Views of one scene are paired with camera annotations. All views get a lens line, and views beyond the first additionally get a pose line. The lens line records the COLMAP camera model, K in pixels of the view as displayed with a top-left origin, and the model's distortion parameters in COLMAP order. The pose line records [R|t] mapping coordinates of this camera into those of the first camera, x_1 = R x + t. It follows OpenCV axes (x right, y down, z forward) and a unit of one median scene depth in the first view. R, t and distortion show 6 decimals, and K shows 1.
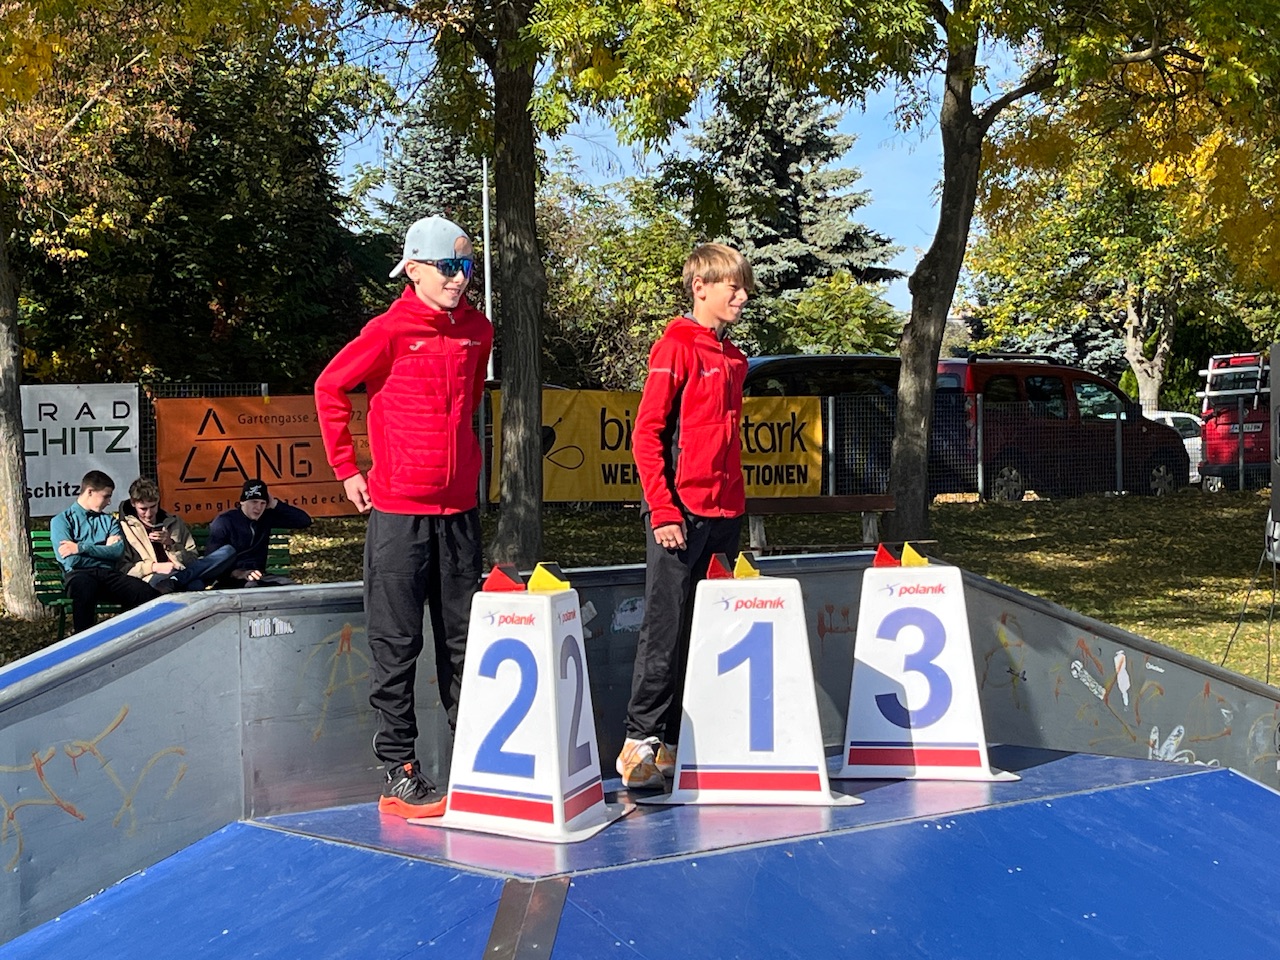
lens RADIAL K [[2546.9, 0, 641.2], [0, 2546.9, 479.9], [0, 0, 1]] dist [0.129307, 0.000000]
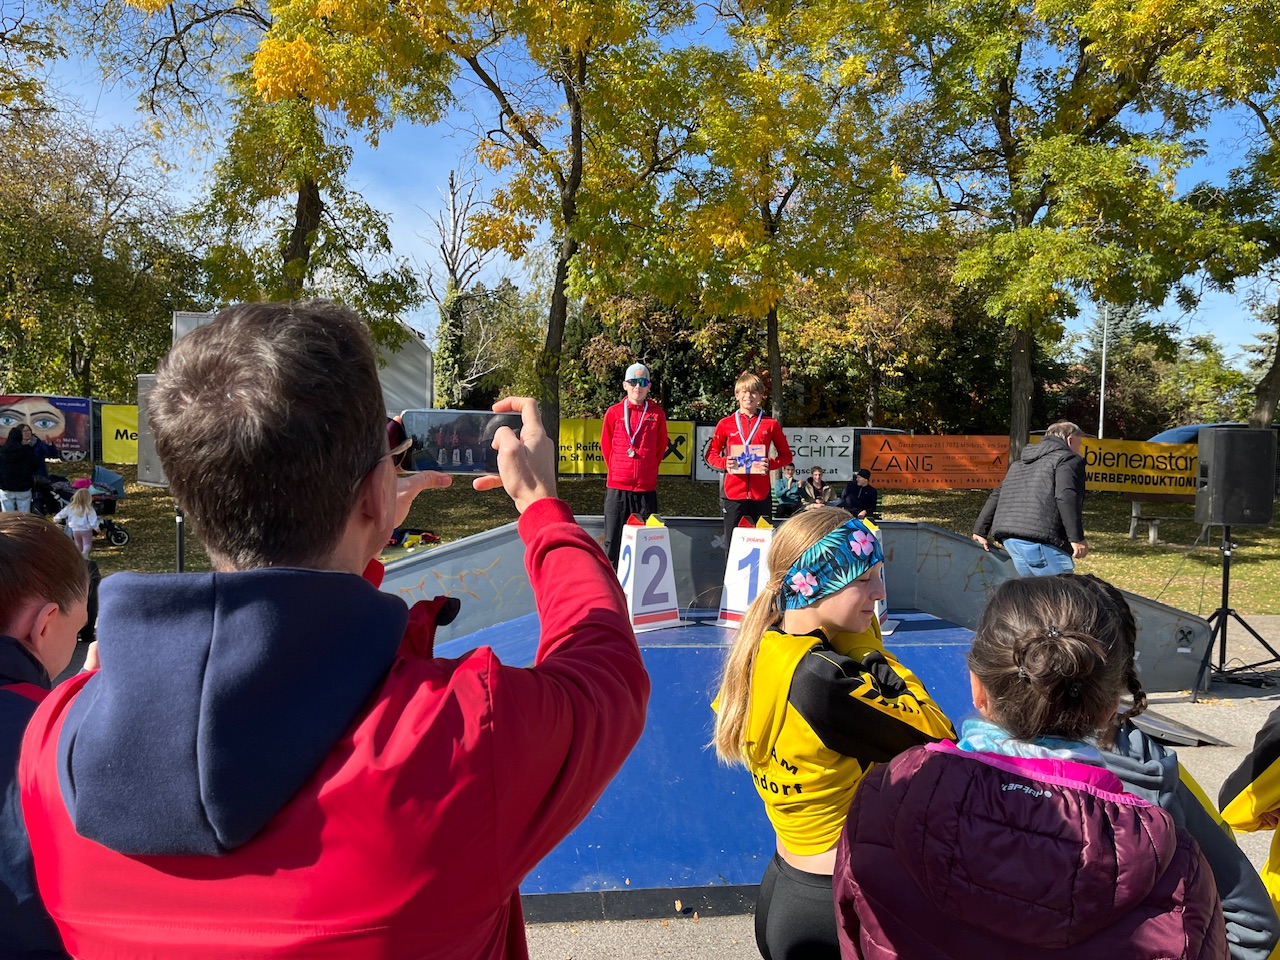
lens RADIAL K [[1045.2, 0, 646.3], [0, 1045.2, 487.3], [0, 0, 1]] dist [0.039599, -0.007605]
pose [[0.846941, 0.061466, -0.528123, 0.133646], [-0.049338, 0.998095, 0.037042, -0.007708], [0.529393, -0.005315, 0.848360, 0.056032]]
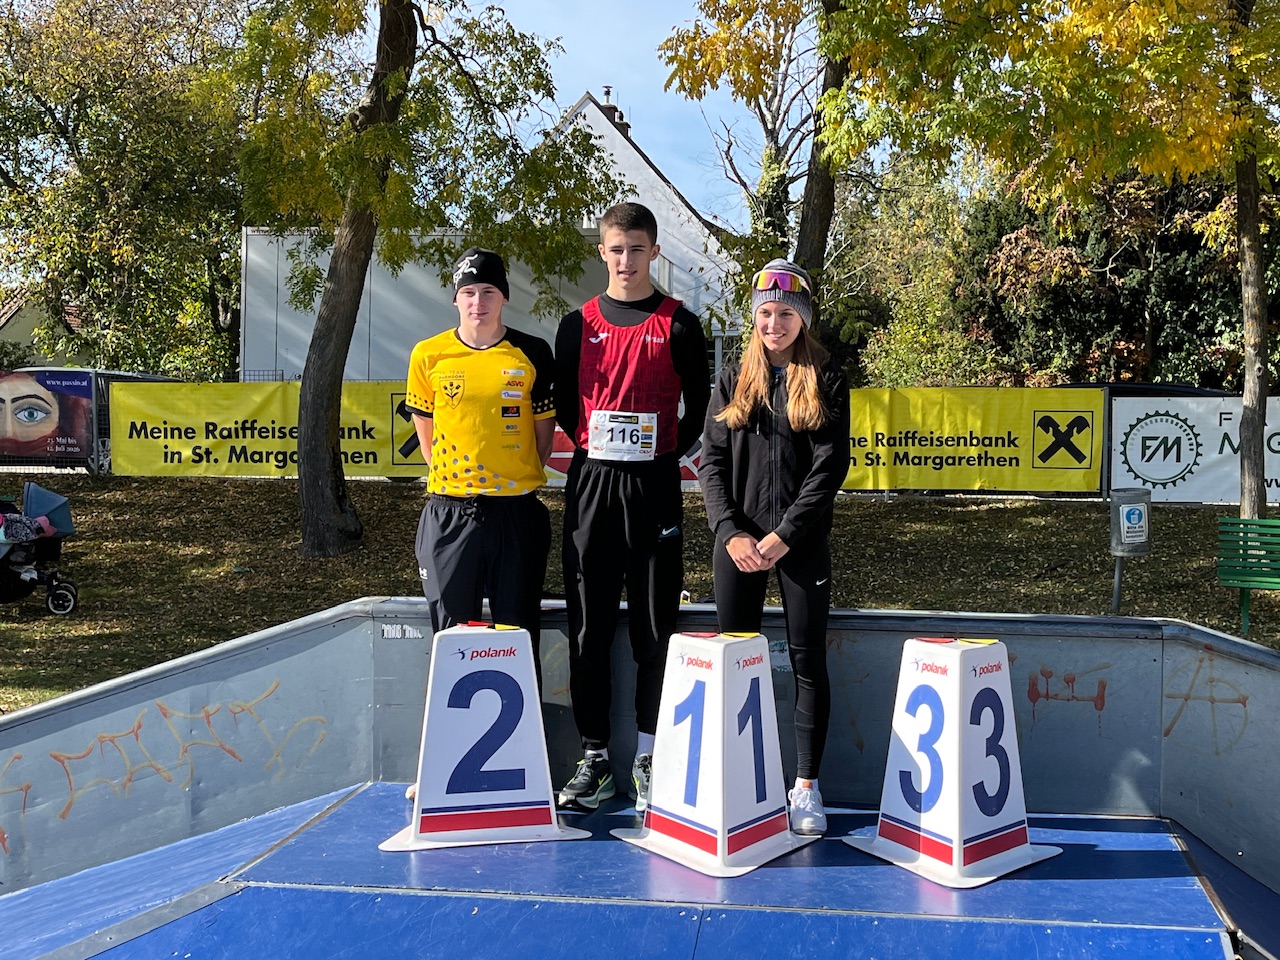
lens RADIAL K [[1801.6, 0, 635.1], [0, 1801.6, 478.8], [0, 0, 1]] dist [0.118935, 0.000000]
pose [[0.645160, 0.050563, -0.762373, 0.177217], [-0.033777, 0.998720, 0.037654, -0.015961], [0.763301, 0.001458, 0.646042, 0.154470]]
